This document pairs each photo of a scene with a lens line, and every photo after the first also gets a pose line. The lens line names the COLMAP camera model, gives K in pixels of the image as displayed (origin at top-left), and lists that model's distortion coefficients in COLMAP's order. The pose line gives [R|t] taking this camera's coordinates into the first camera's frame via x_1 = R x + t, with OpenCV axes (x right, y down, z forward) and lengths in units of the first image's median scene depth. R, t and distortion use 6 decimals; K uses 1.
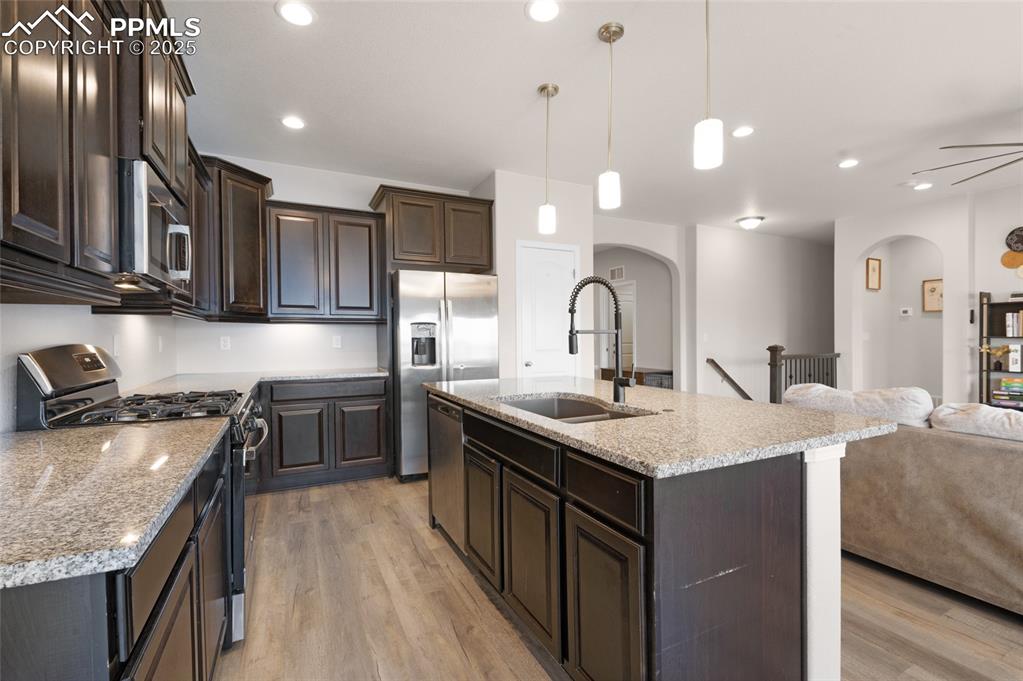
lens RADIAL K [[448.5, 0, 515.8], [0, 448.5, 341.3], [0, 0, 1]] dist [-0.015203, -0.000046]
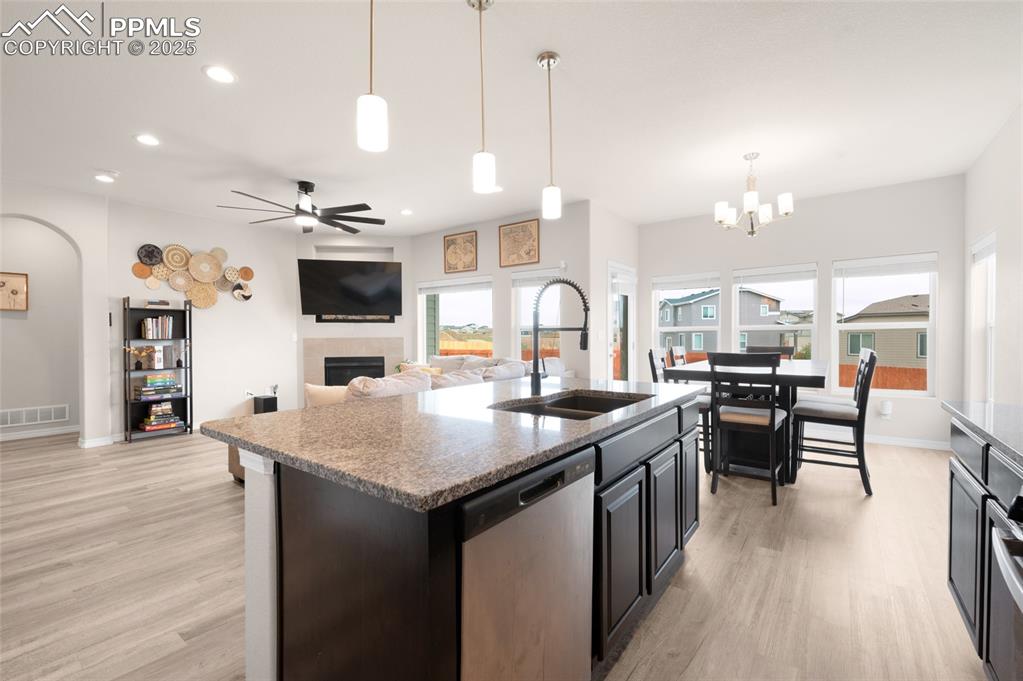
lens RADIAL K [[444.4, 0, 503.5], [0, 444.4, 339.0], [0, 0, 1]] dist [-0.000756, -0.010887]
pose [[-0.432484, 0.000884, 0.901641, -0.305401], [0.016233, 0.999845, 0.006806, -0.003037], [-0.901496, 0.017580, -0.432431, 0.674477]]
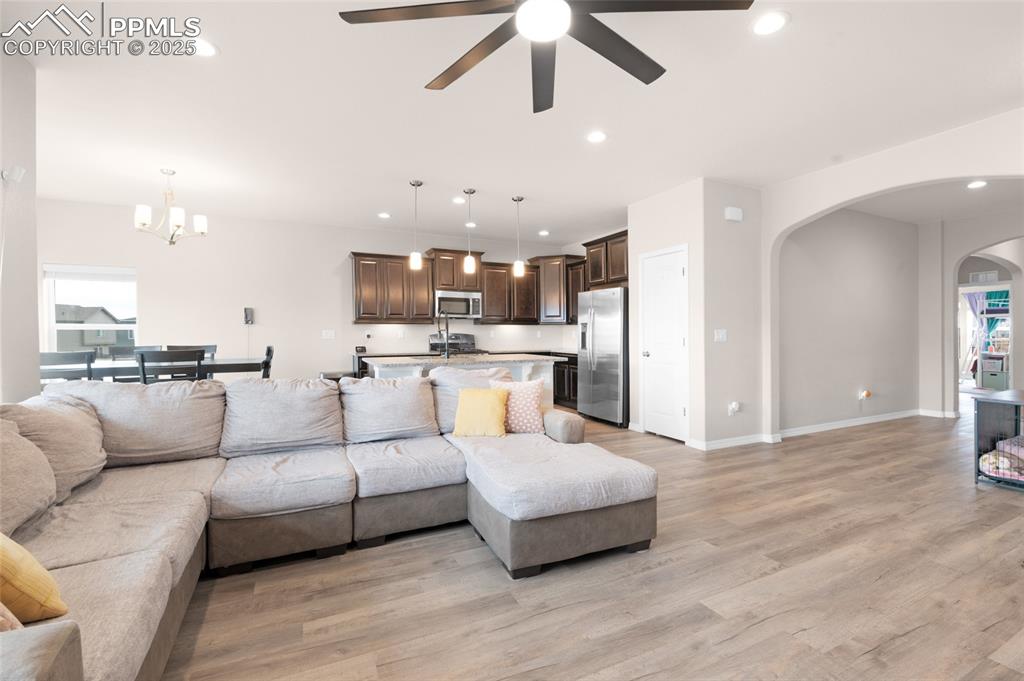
lens RADIAL K [[448.0, 0, 509.5], [0, 448.0, 335.9], [0, 0, 1]] dist [0.003545, -0.006667]
pose [[-0.018060, 0.015337, -0.999719, 1.177639], [-0.008007, 0.999848, 0.015484, -0.014572], [0.999805, 0.008285, -0.017934, 0.608101]]
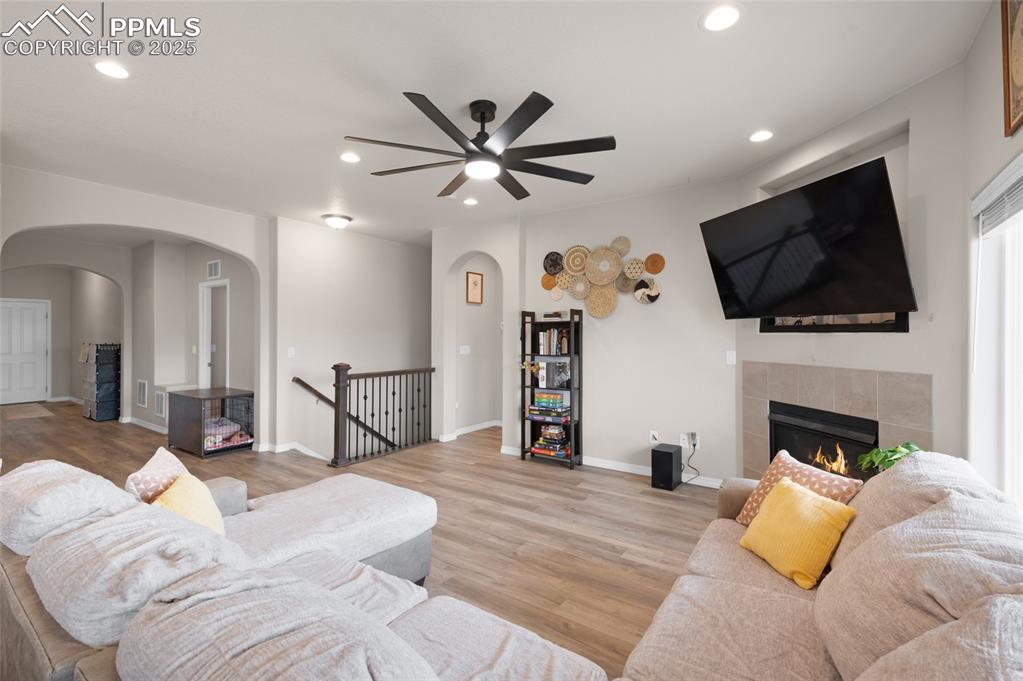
lens RADIAL K [[444.4, 0, 503.5], [0, 444.4, 339.0], [0, 0, 1]] dist [-0.000756, -0.010887]
pose [[0.887875, 0.004598, 0.460061, 0.552443], [-0.002605, 0.999984, -0.004966, -0.042221], [-0.460077, 0.003211, 0.887873, 0.093927]]
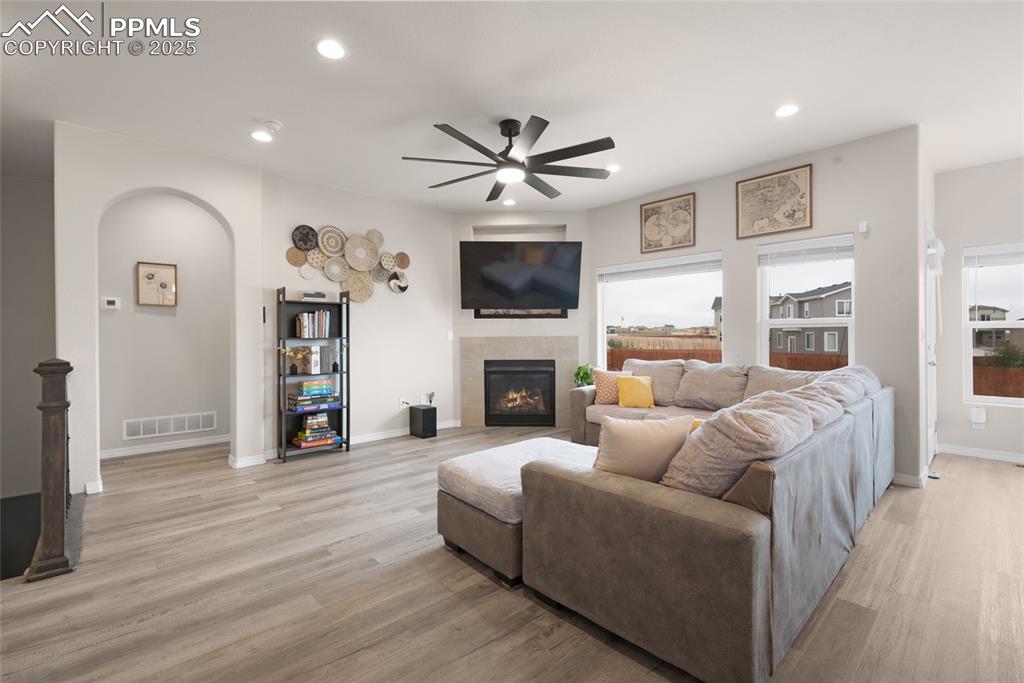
lens RADIAL K [[448.0, 0, 509.5], [0, 448.0, 336.9], [0, 0, 1]] dist [0.003545, -0.006667]
pose [[-0.259550, 0.004064, 0.965721, 0.073984], [0.016793, 0.999859, 0.000305, -0.005232], [-0.965584, 0.016297, -0.259582, 0.831547]]
